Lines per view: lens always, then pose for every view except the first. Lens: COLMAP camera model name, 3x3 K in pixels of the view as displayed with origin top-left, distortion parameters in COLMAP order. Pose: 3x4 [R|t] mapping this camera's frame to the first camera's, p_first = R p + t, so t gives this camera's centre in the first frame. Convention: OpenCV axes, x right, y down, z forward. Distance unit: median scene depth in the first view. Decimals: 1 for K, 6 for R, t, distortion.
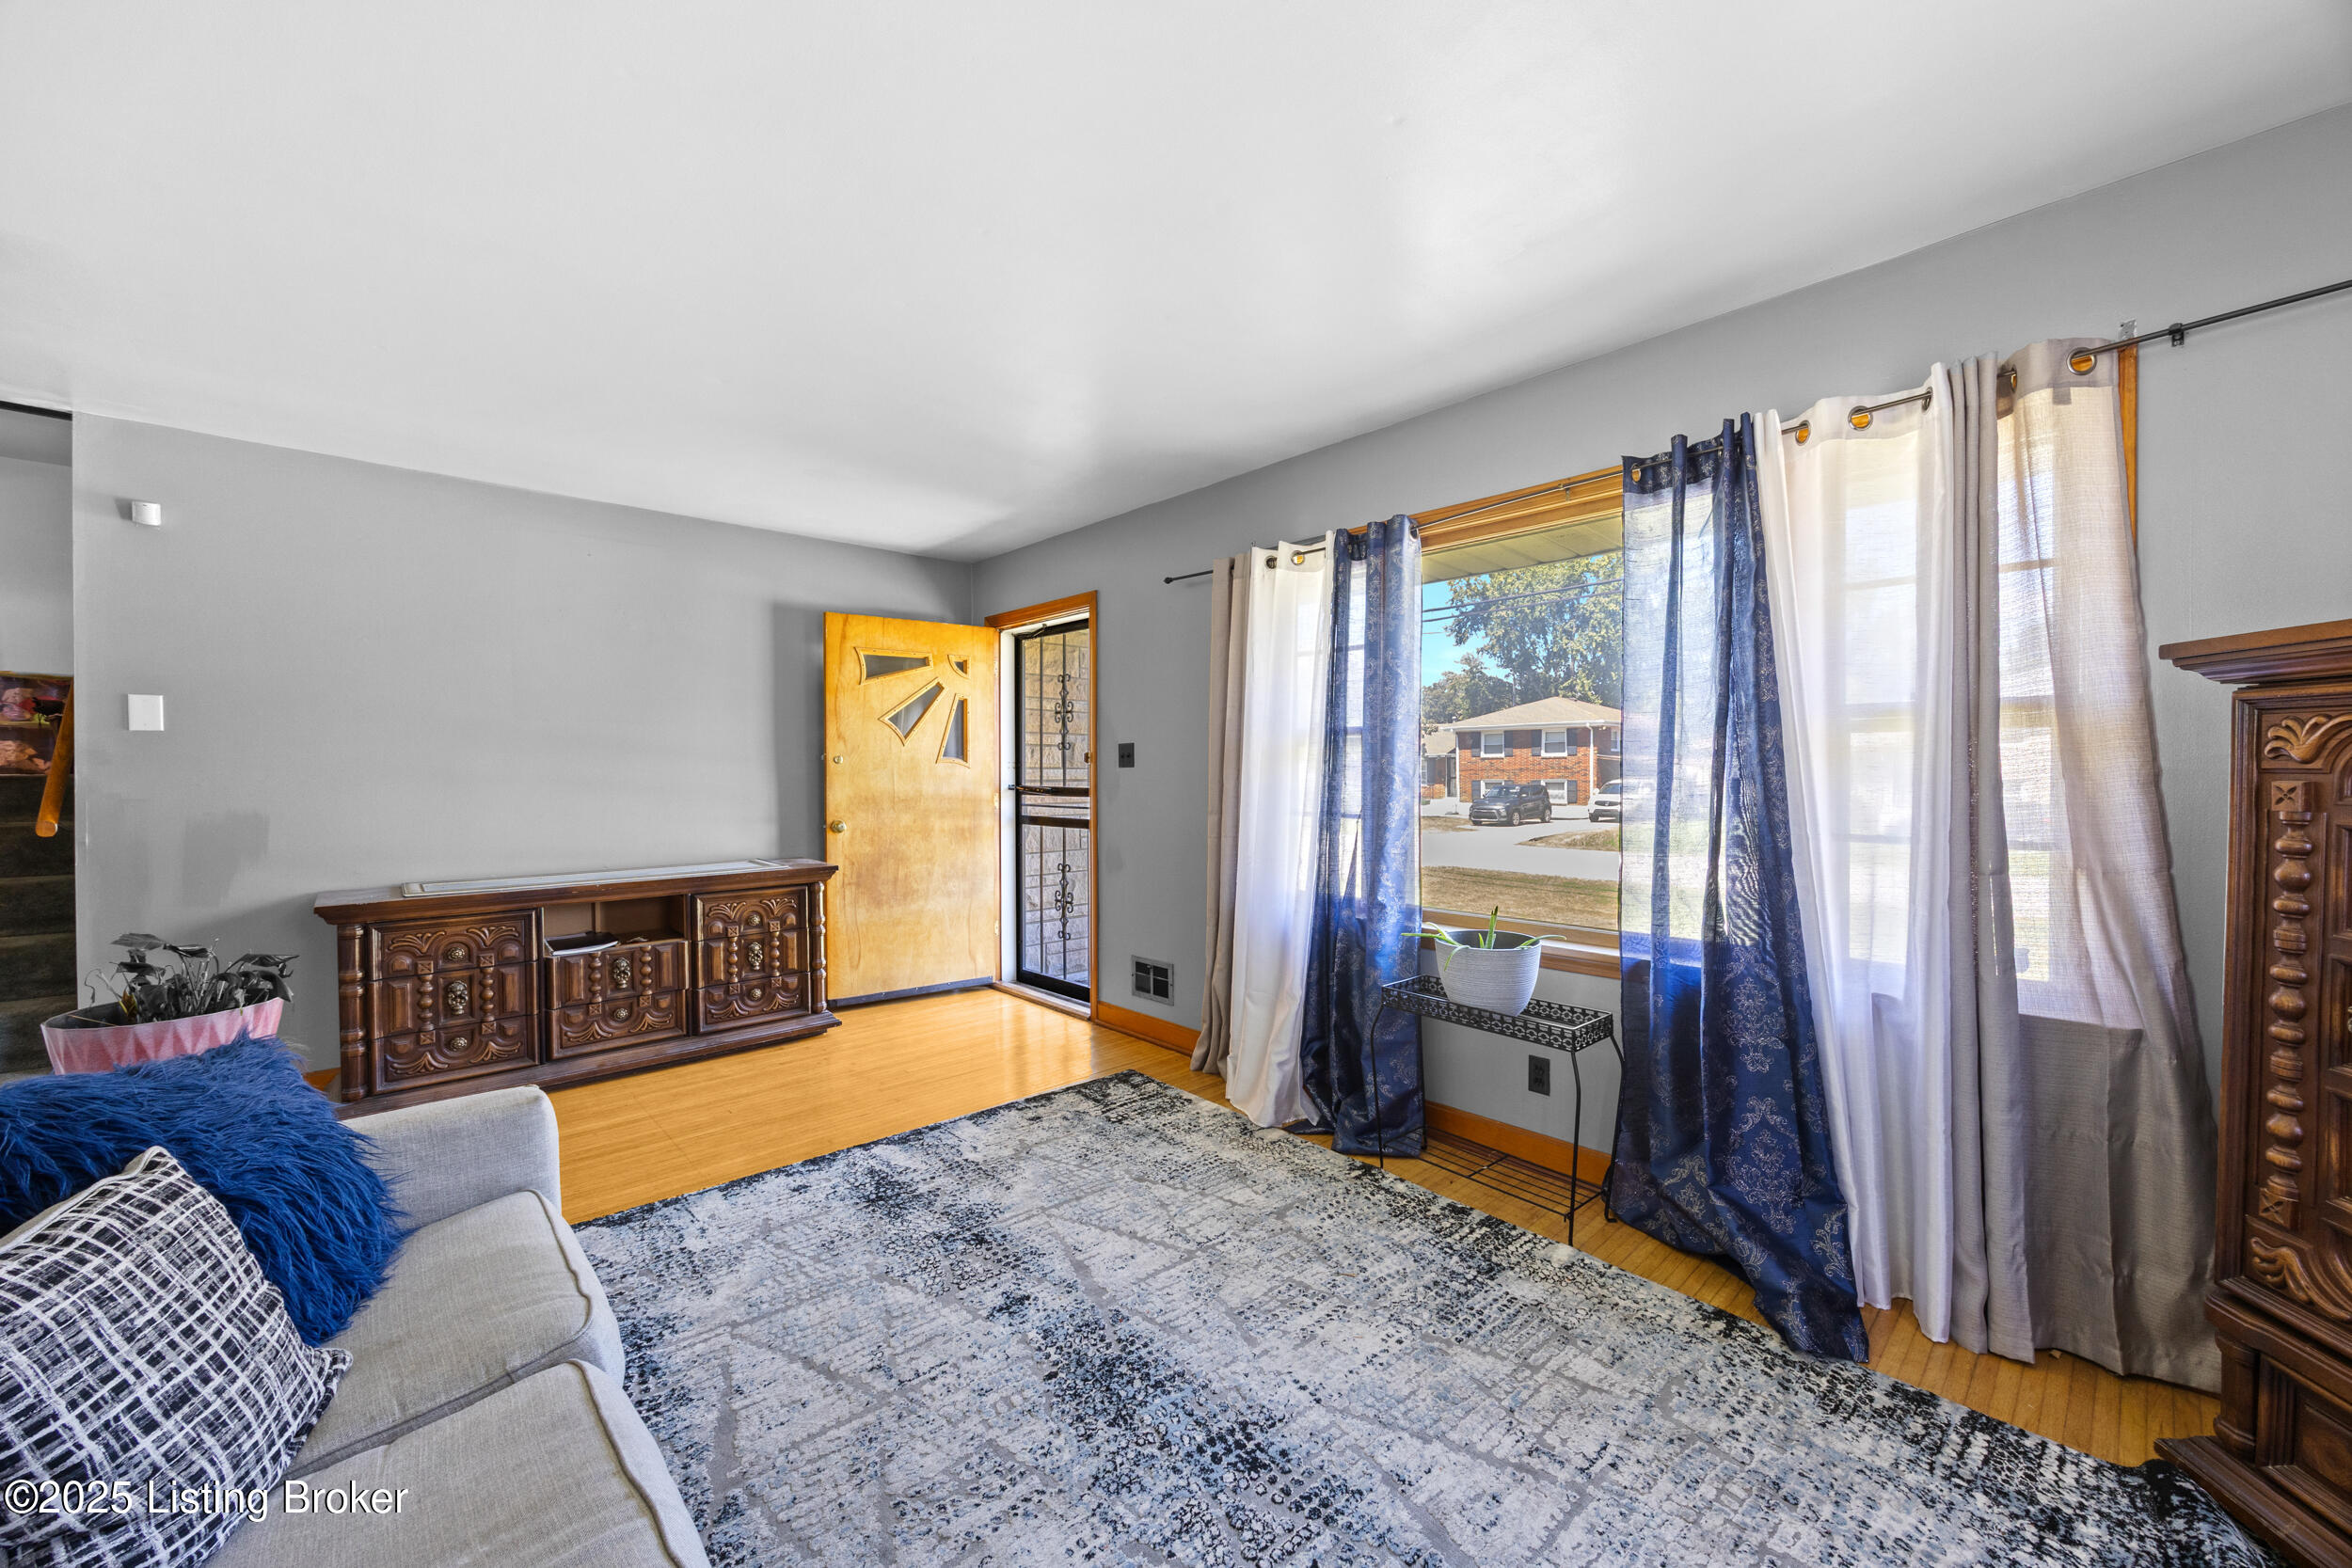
lens RADIAL K [[927.7, 0, 1215.2], [0, 927.7, 773.2], [0, 0, 1]] dist [-0.001329, -0.000066]
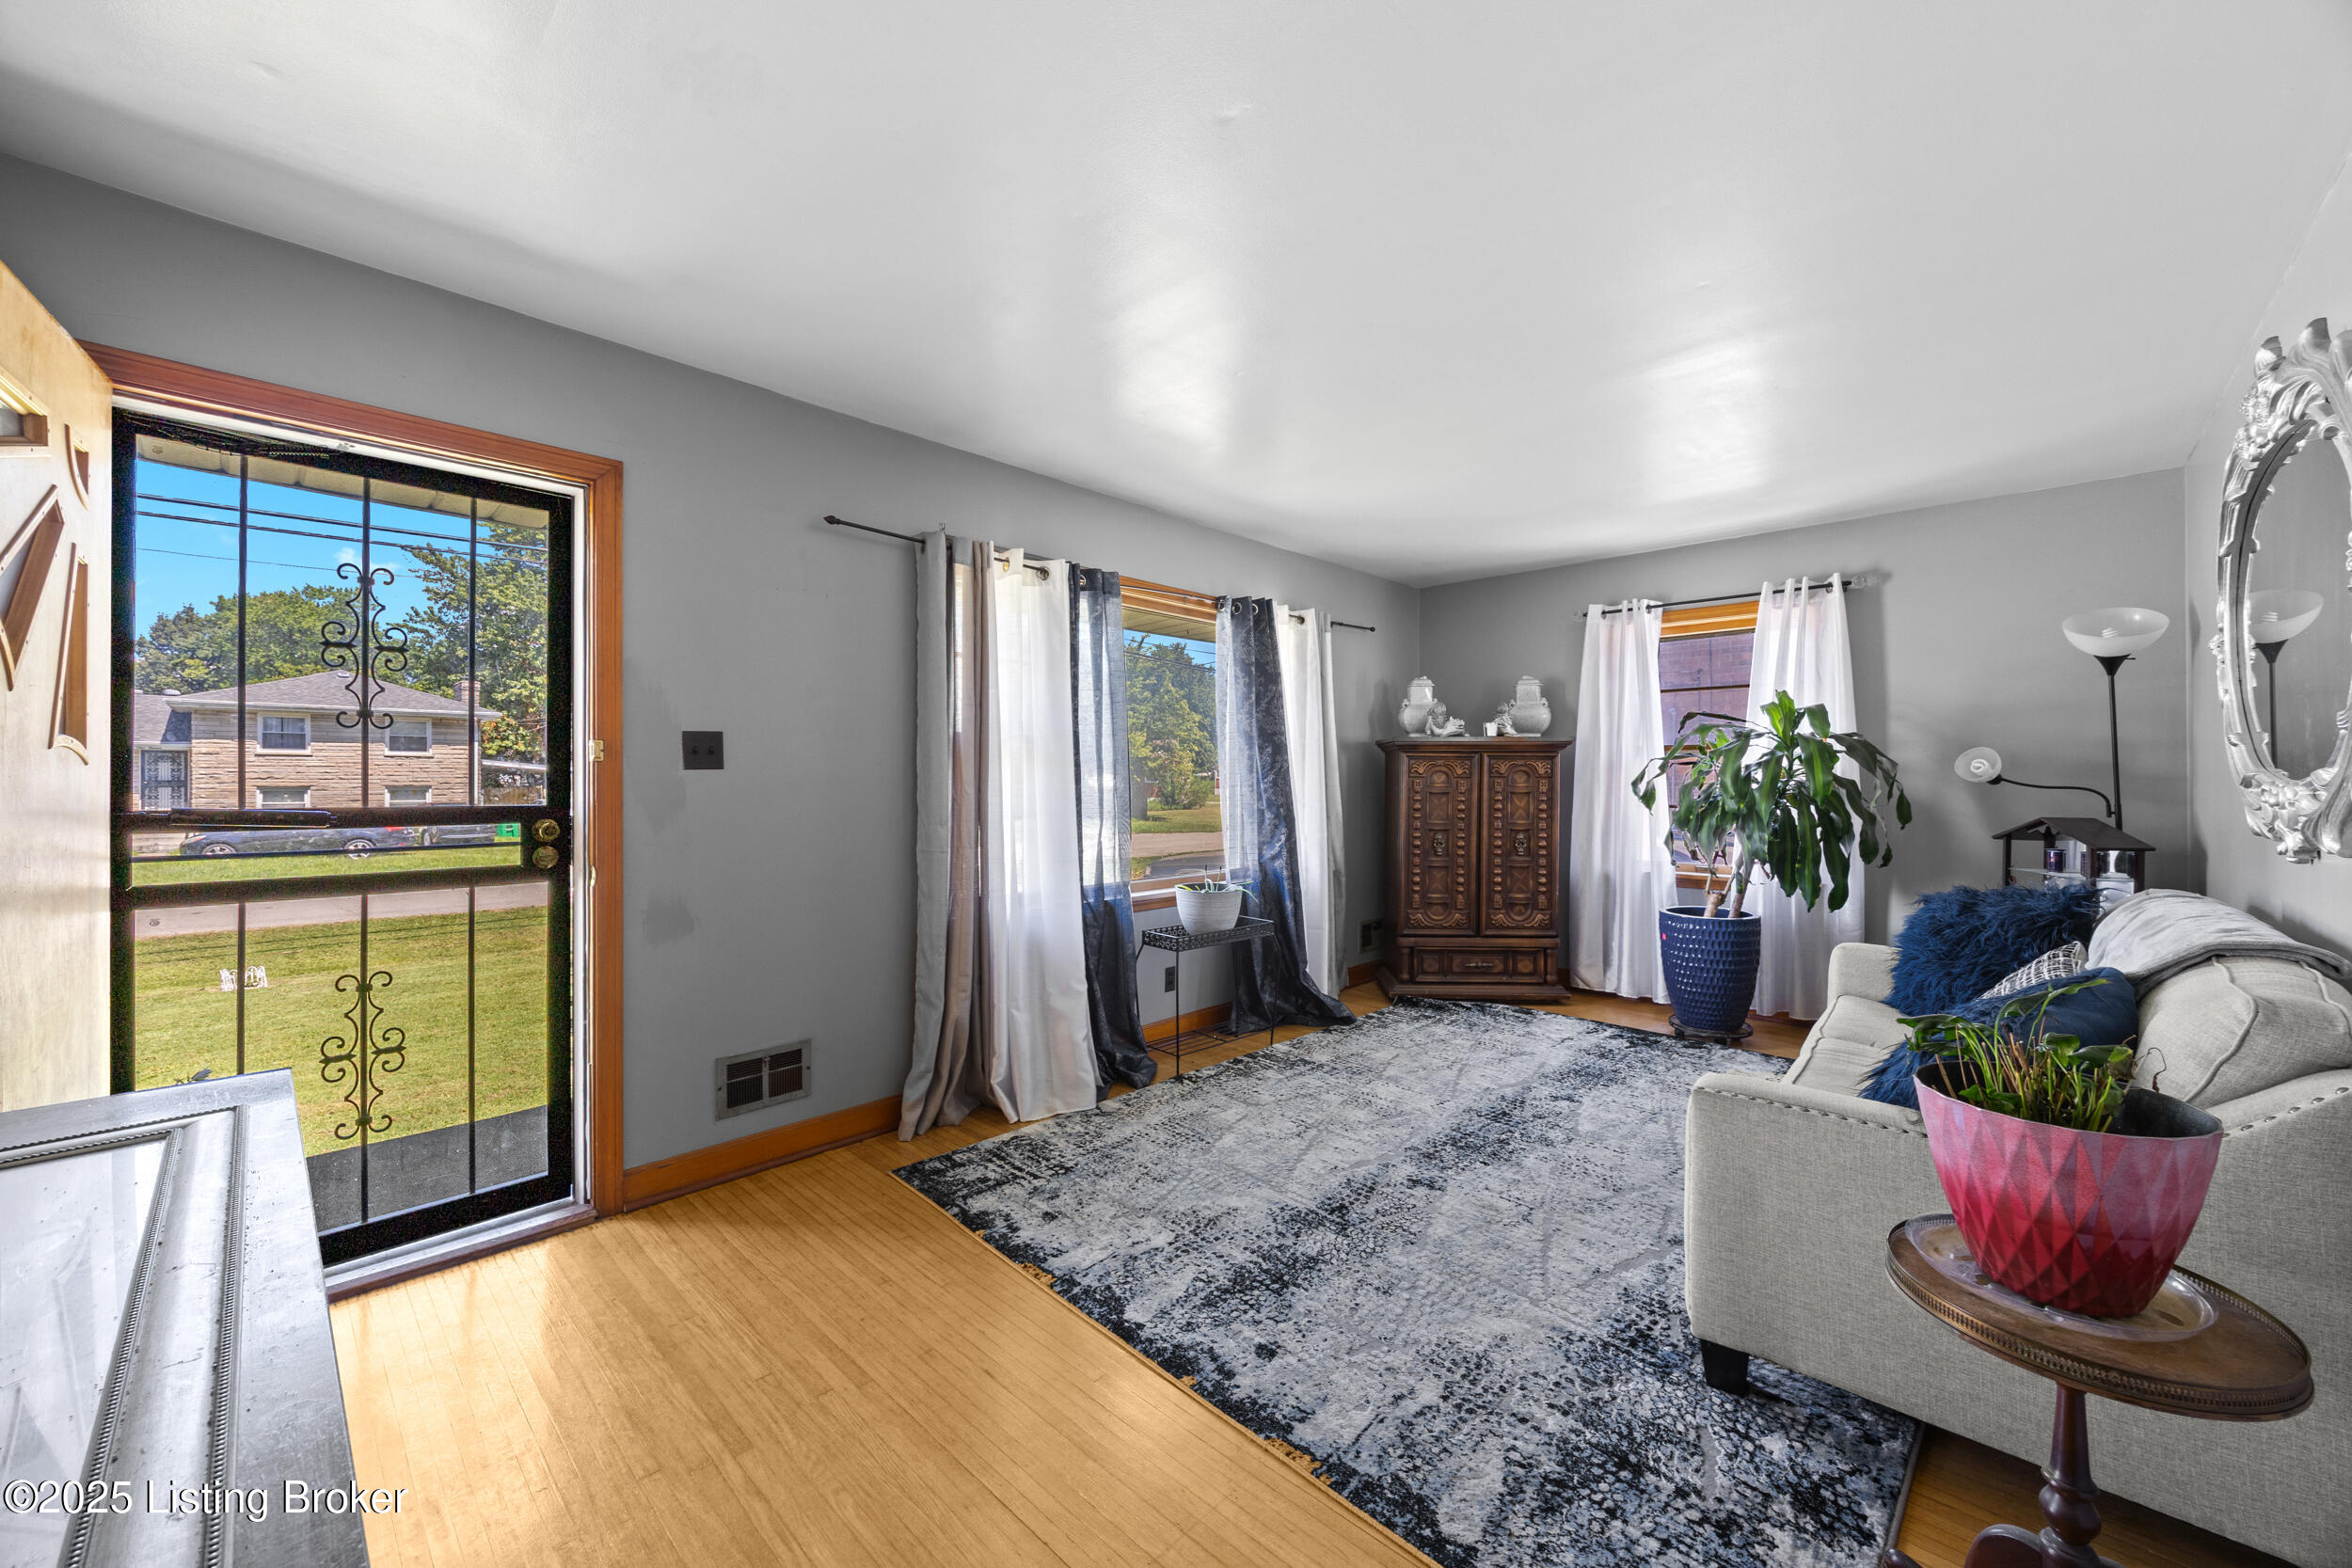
lens RADIAL K [[887.0, 0, 1192.6], [0, 887.0, 784.0], [0, 0, 1]] dist [-0.000618, 0.000068]
pose [[-0.069989, -0.002221, 0.997545, -1.151218], [0.002867, 0.999993, 0.002428, 0.005499], [-0.997544, 0.003030, -0.069982, 1.124877]]
